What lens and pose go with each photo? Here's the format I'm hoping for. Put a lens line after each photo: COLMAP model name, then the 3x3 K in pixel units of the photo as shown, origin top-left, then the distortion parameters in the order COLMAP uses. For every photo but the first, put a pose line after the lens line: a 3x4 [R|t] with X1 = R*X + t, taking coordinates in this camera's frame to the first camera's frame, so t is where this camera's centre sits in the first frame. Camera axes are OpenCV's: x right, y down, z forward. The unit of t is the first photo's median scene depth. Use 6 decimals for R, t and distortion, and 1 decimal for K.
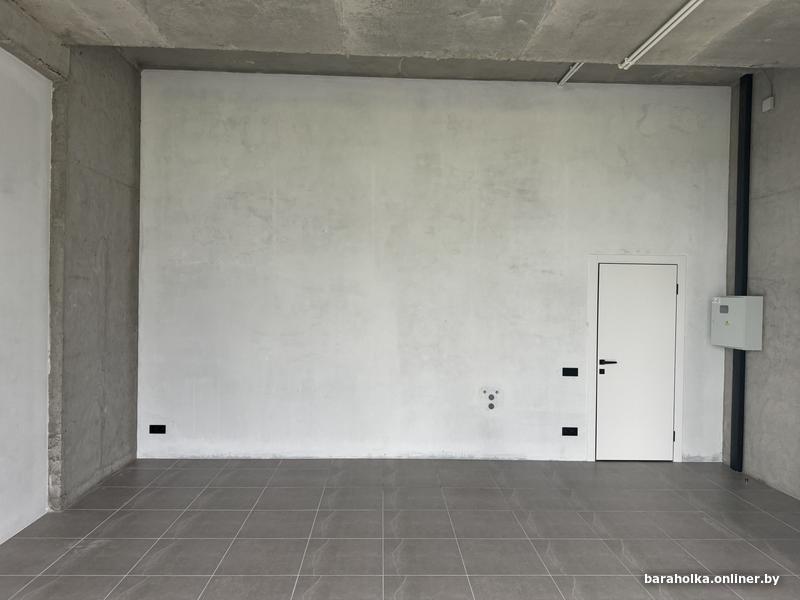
lens RADIAL K [[564.1, 0, 400.0], [0, 564.1, 300.0], [0, 0, 1]] dist [0.056783, -0.058333]
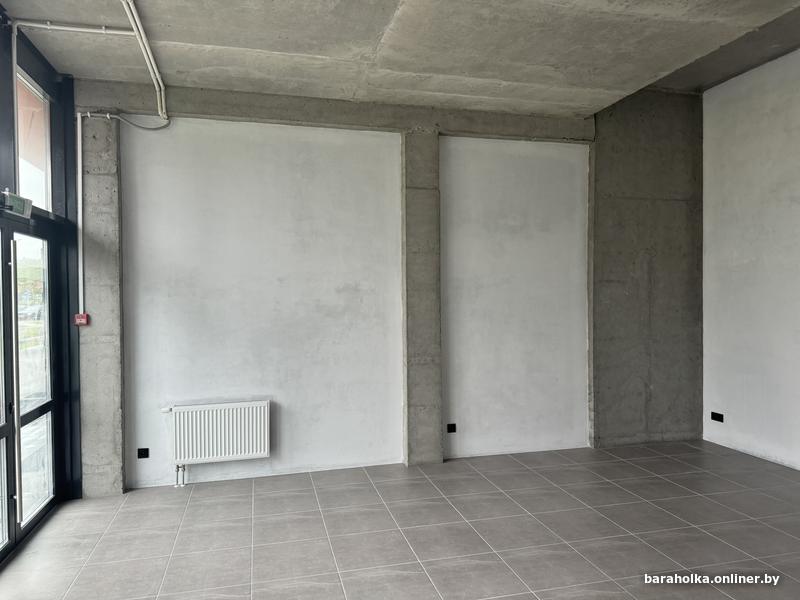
lens RADIAL K [[564.1, 0, 400.0], [0, 564.1, 300.0], [0, 0, 1]] dist [0.056783, -0.058333]
pose [[0.217882, -0.008557, -0.975938, 0.514130], [0.002712, 0.999963, -0.008162, 0.011283], [0.975971, -0.000869, 0.217897, 0.177077]]
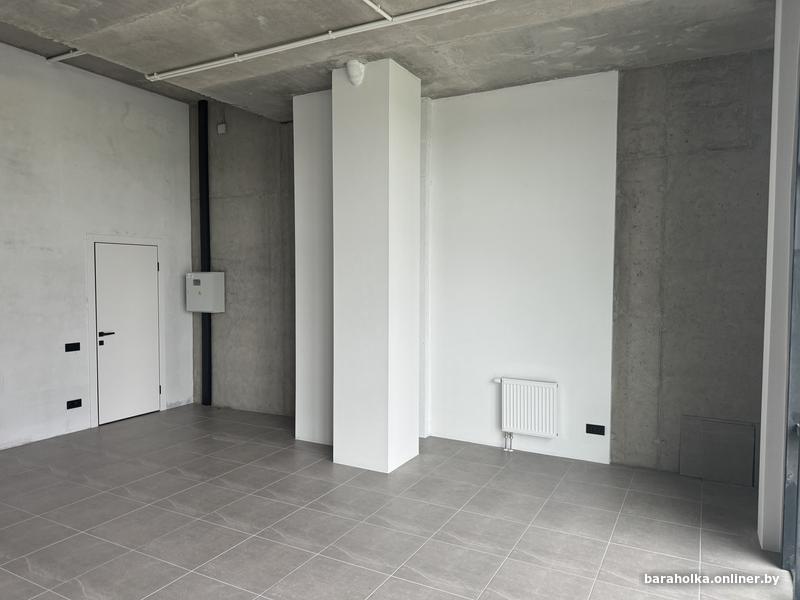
lens RADIAL K [[564.1, 0, 400.0], [0, 564.1, 300.0], [0, 0, 1]] dist [0.056783, -0.058333]
pose [[0.506559, -0.050792, 0.860708, -0.299835], [0.015876, 0.998644, 0.049589, -0.000400], [-0.862059, -0.011455, 0.506678, -0.039664]]
